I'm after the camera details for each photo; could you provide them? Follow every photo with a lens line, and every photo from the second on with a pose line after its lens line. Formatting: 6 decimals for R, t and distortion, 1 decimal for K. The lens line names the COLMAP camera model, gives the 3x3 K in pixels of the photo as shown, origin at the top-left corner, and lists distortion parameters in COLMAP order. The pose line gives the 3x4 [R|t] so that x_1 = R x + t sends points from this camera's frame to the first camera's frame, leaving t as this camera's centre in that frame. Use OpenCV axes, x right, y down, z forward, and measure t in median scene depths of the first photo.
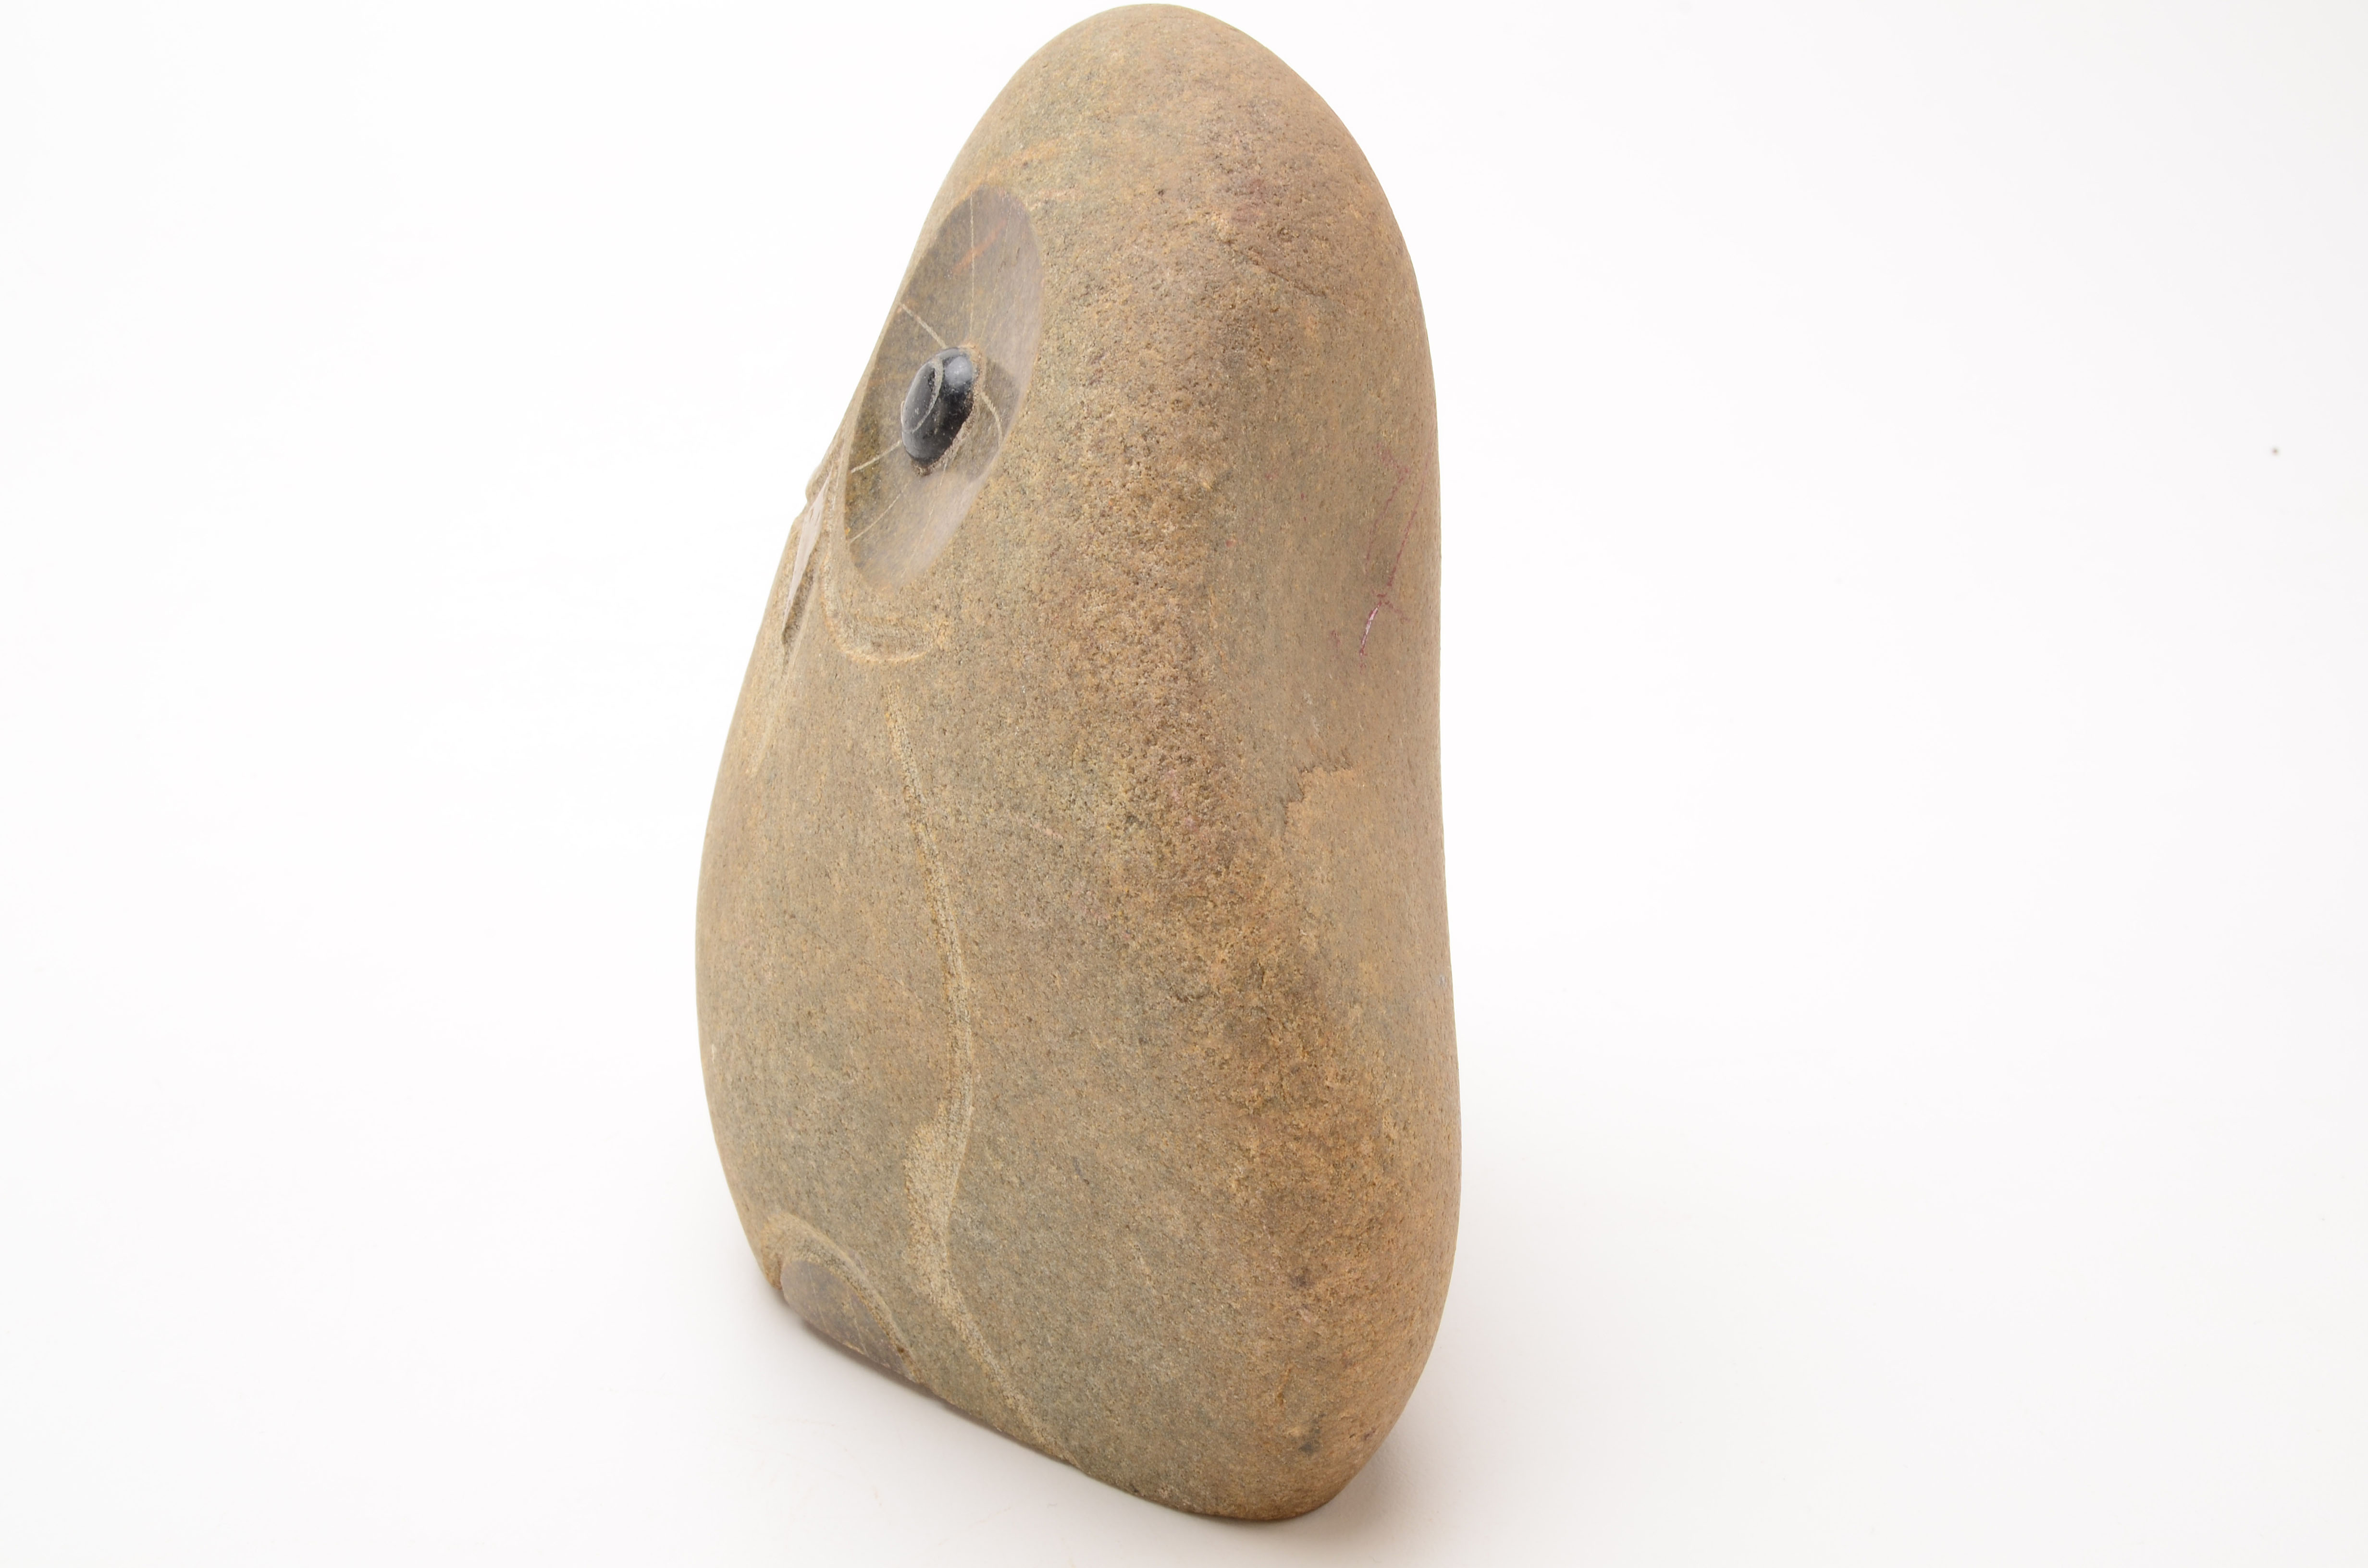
lens RADIAL K [[2979.1, 0, 1182.3], [0, 2979.1, 783.9], [0, 0, 1]] dist [-0.071018, 0.000000]
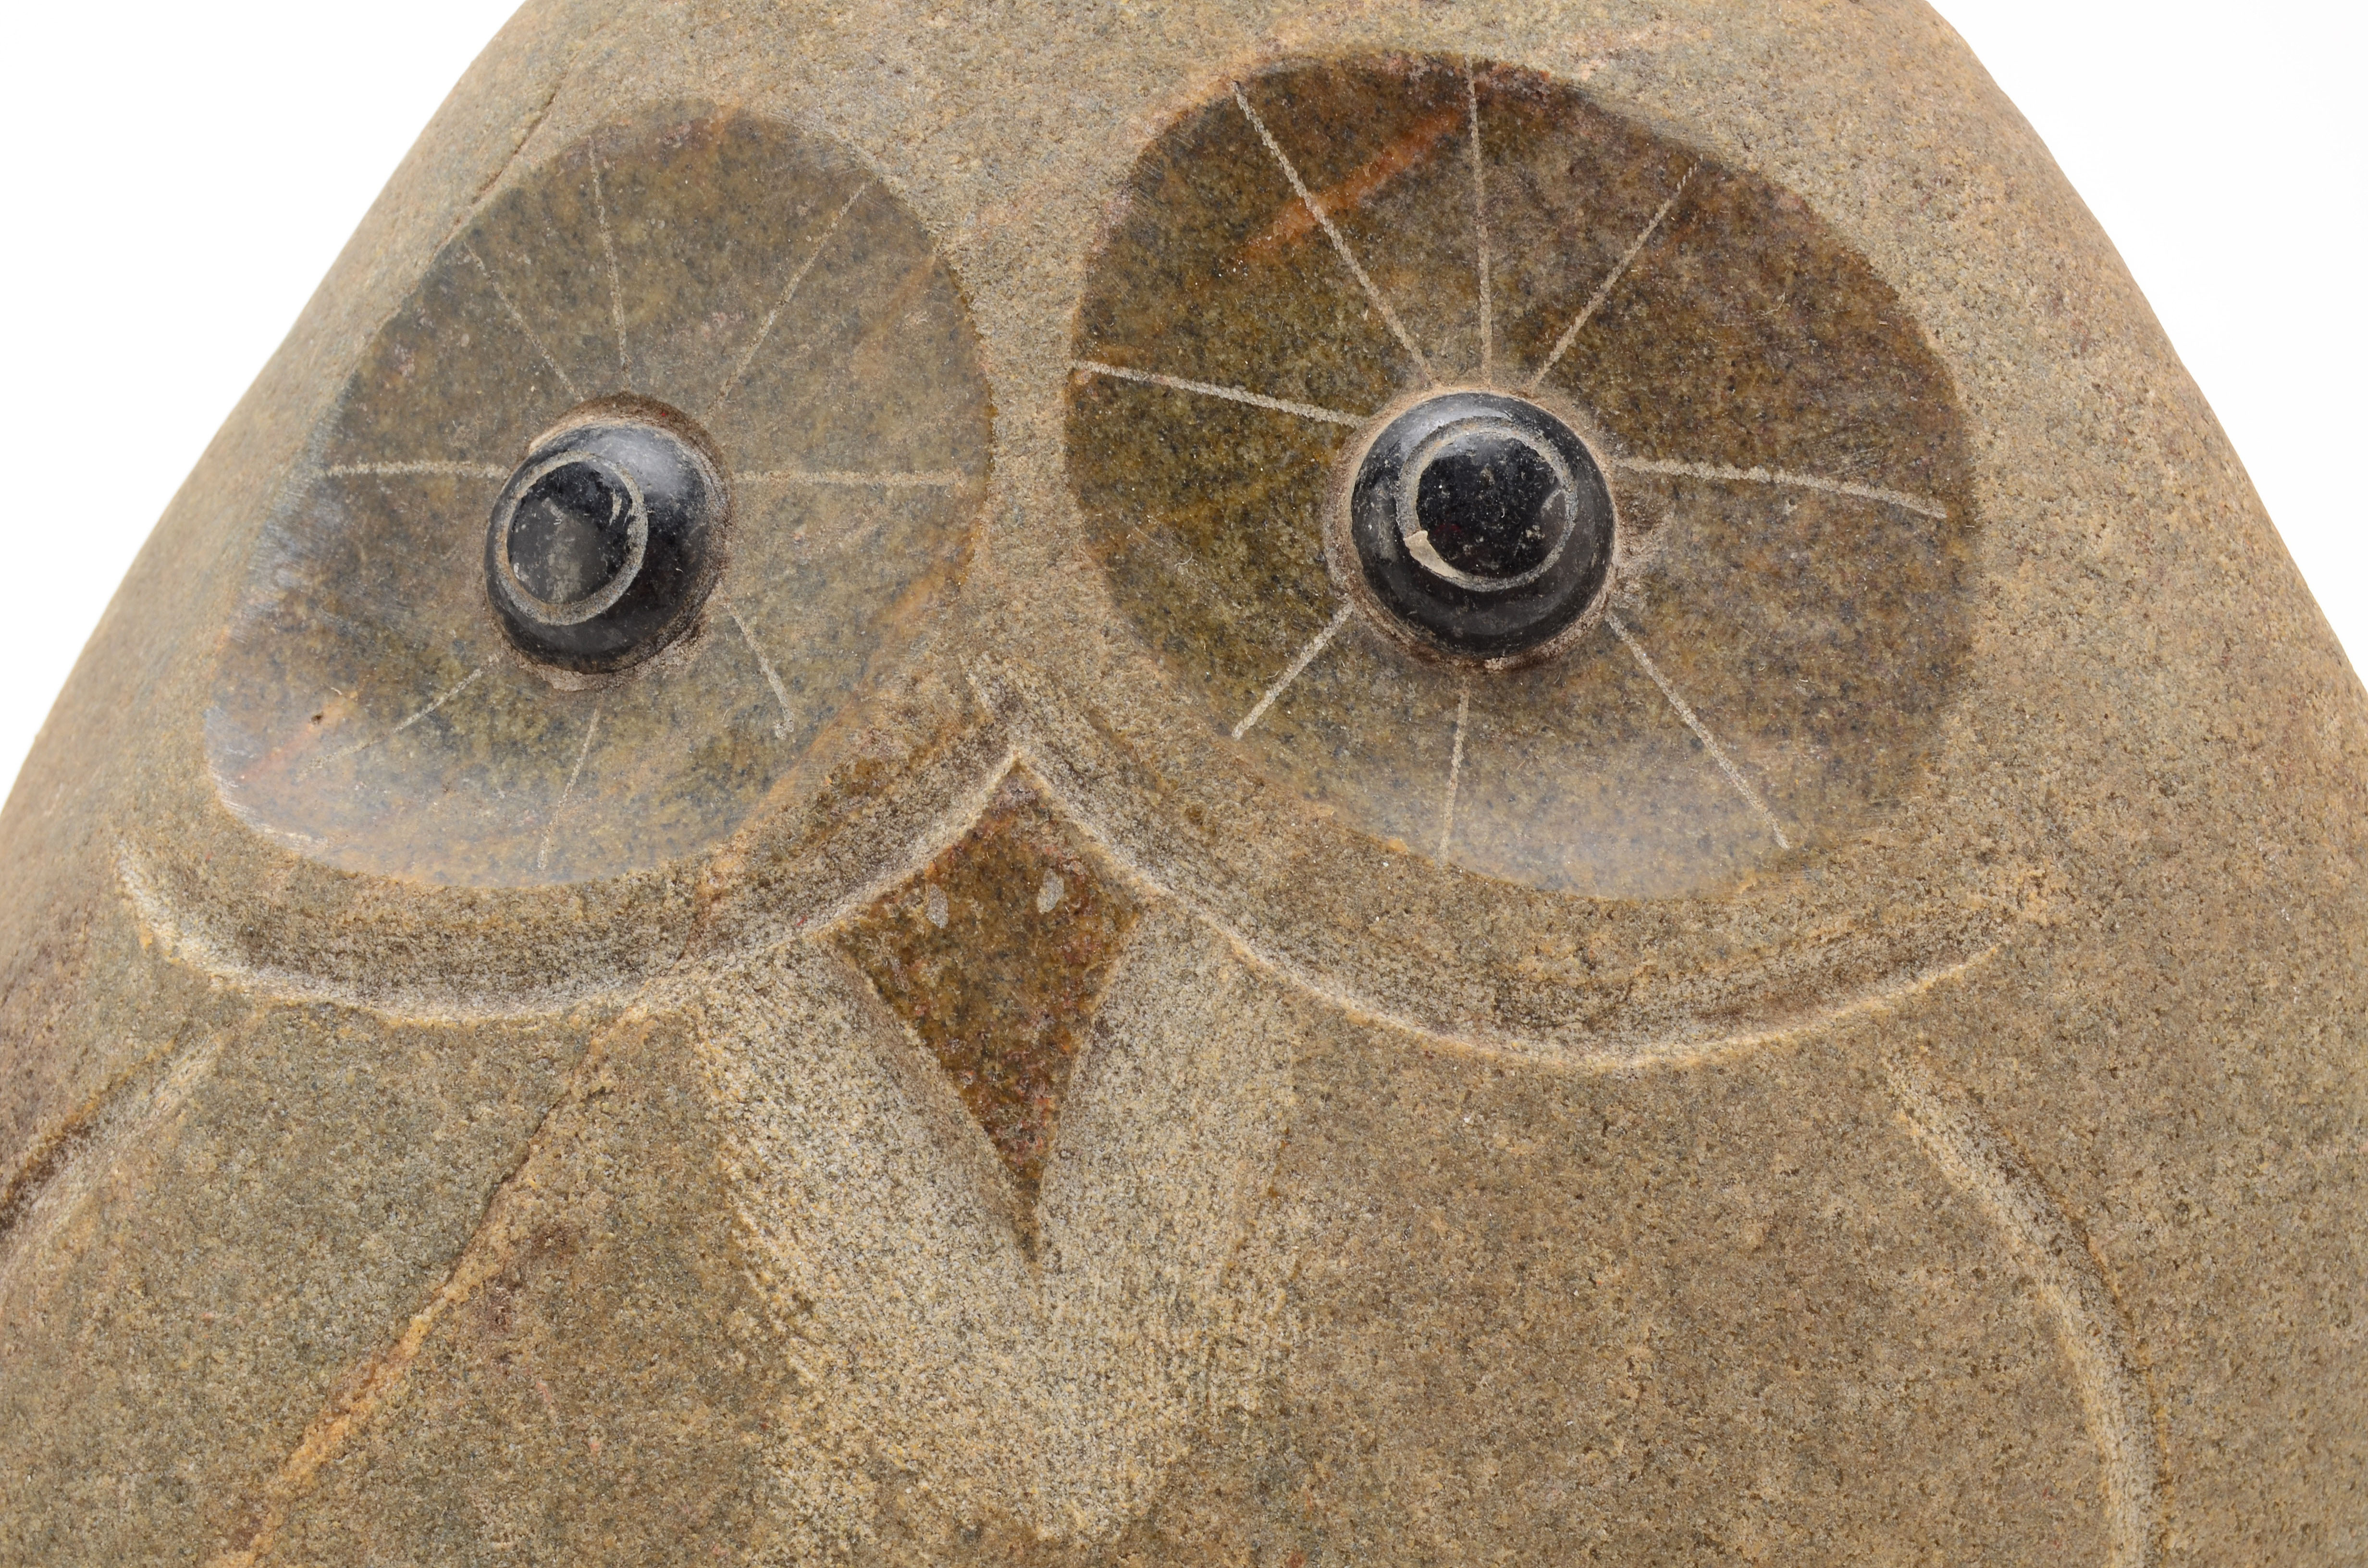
lens RADIAL K [[5243.0, 0, 1184.5], [0, 5243.0, 791.3], [0, 0, 1]] dist [-0.065456, 0.000000]
pose [[0.273844, -0.231165, 0.933580, -0.931951], [0.294115, 0.944312, 0.147550, -0.237725], [-0.915700, 0.234174, 0.326583, 0.839690]]
